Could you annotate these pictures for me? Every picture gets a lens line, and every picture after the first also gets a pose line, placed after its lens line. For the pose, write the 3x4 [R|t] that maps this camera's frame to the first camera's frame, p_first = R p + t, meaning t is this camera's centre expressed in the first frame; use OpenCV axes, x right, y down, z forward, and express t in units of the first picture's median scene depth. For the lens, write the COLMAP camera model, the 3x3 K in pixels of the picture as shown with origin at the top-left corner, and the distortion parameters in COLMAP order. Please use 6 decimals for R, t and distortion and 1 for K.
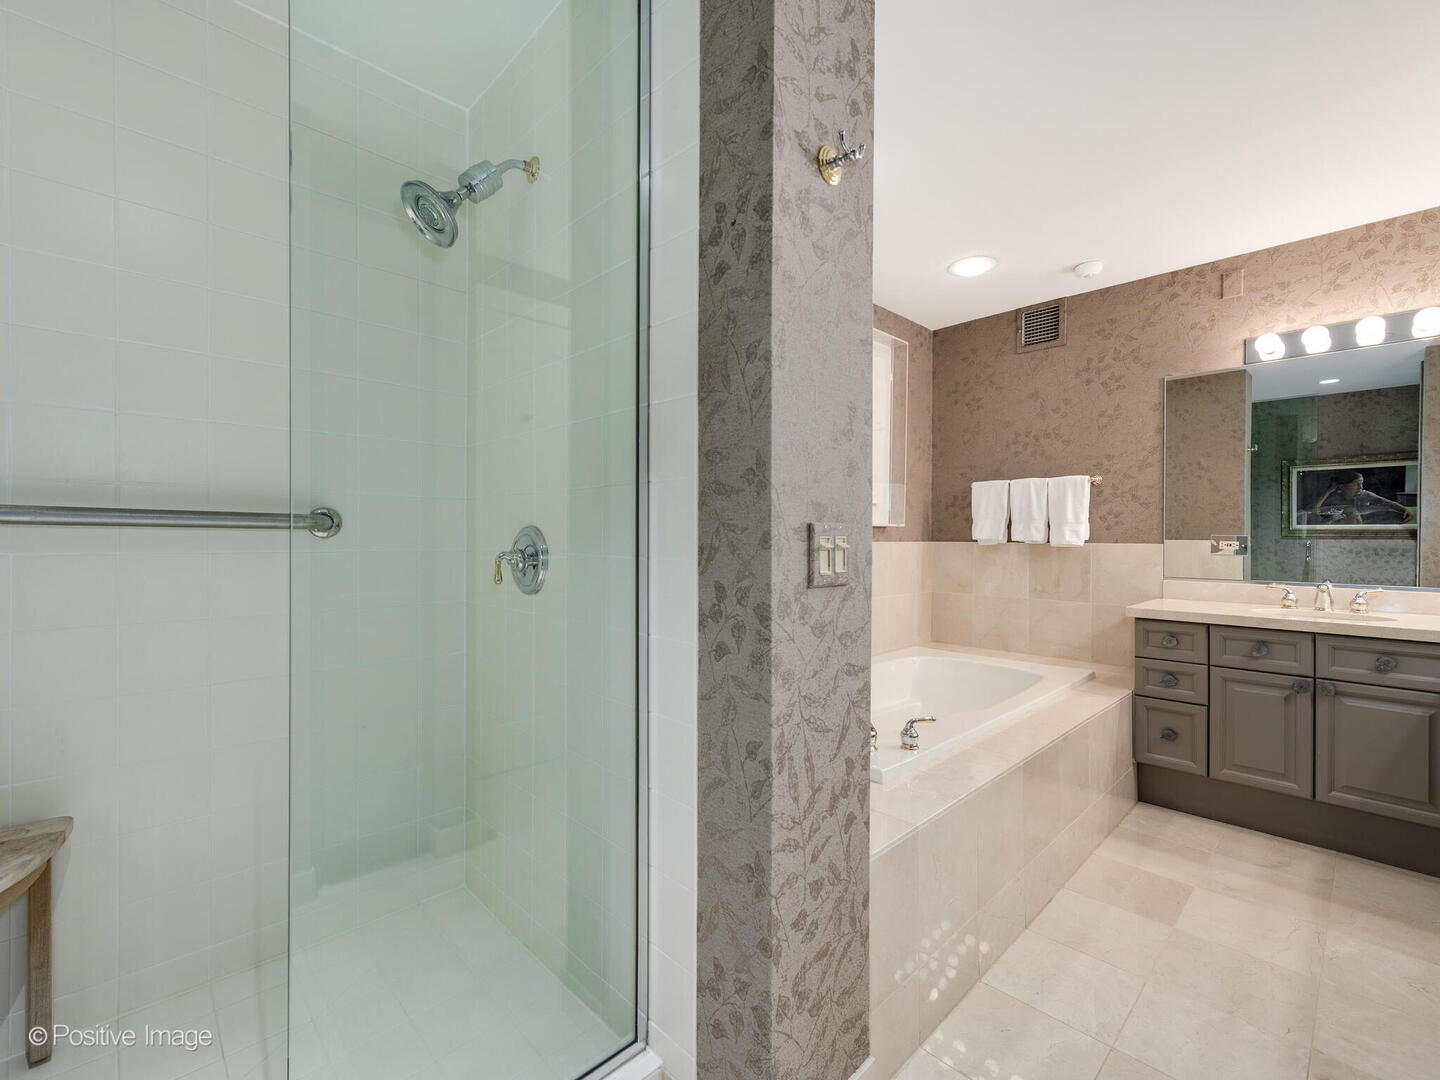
lens RADIAL K [[644.2, 0, 718.4], [0, 644.2, 538.2], [0, 0, 1]] dist [0.005191, -0.000170]
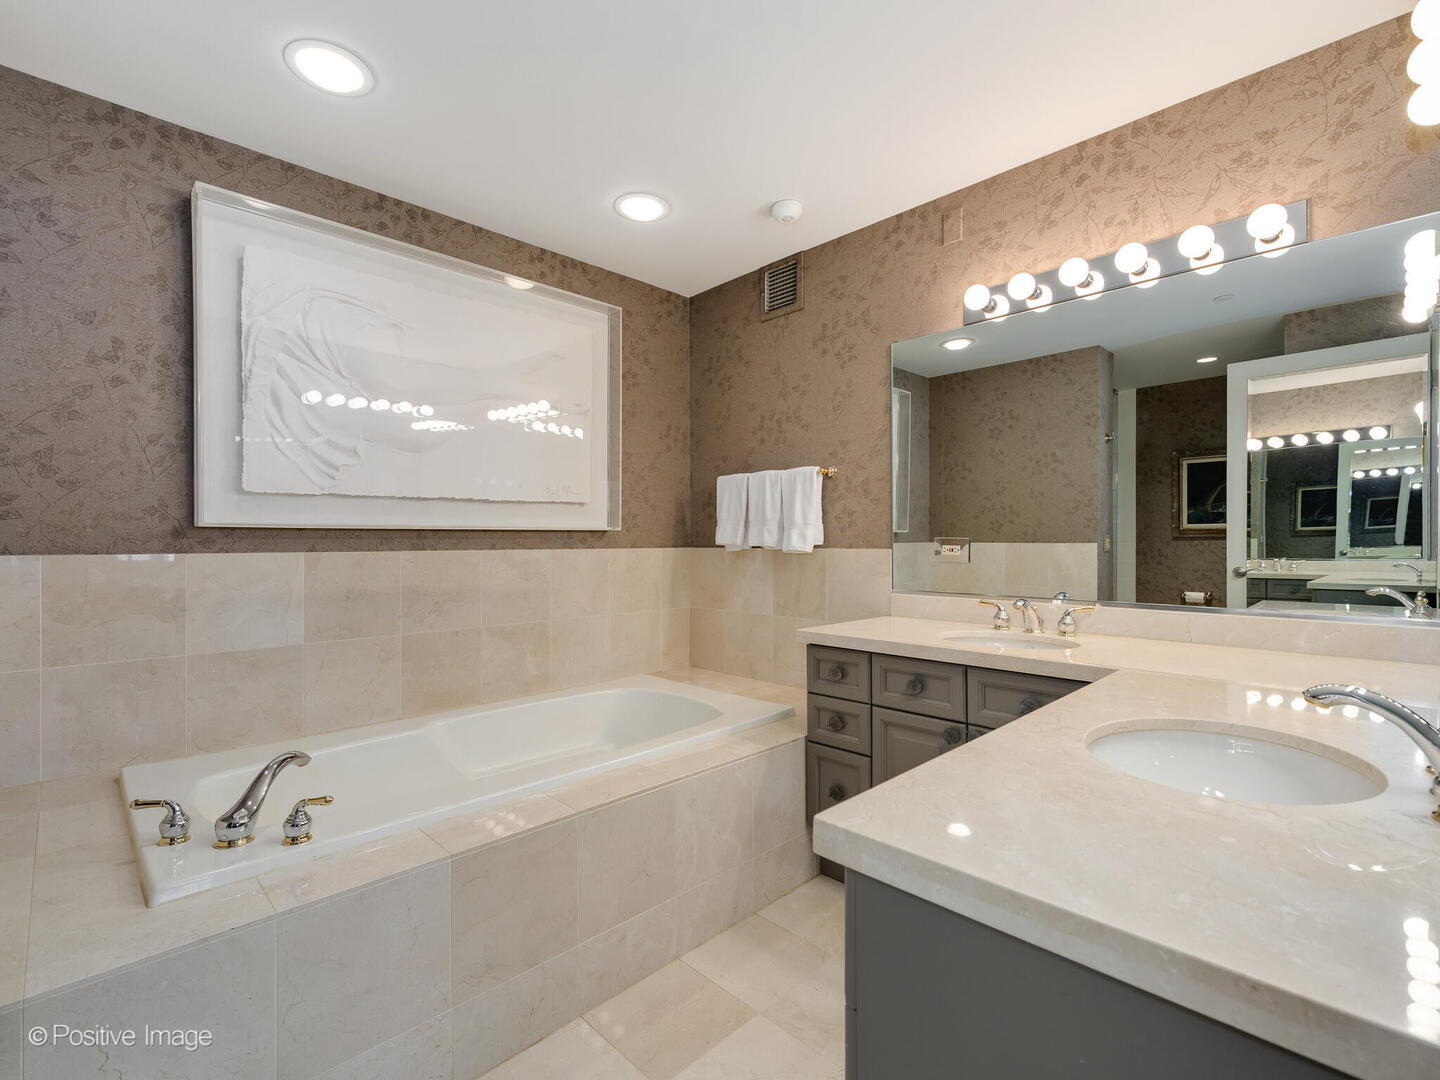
lens RADIAL K [[672.2, 0, 721.5], [0, 672.2, 541.5], [0, 0, 1]] dist [0.005990, 0.000620]
pose [[0.999948, -0.008229, 0.005987, 0.440528], [0.008242, 0.999964, -0.002125, -0.000621], [-0.005969, 0.002175, 0.999980, 0.143666]]
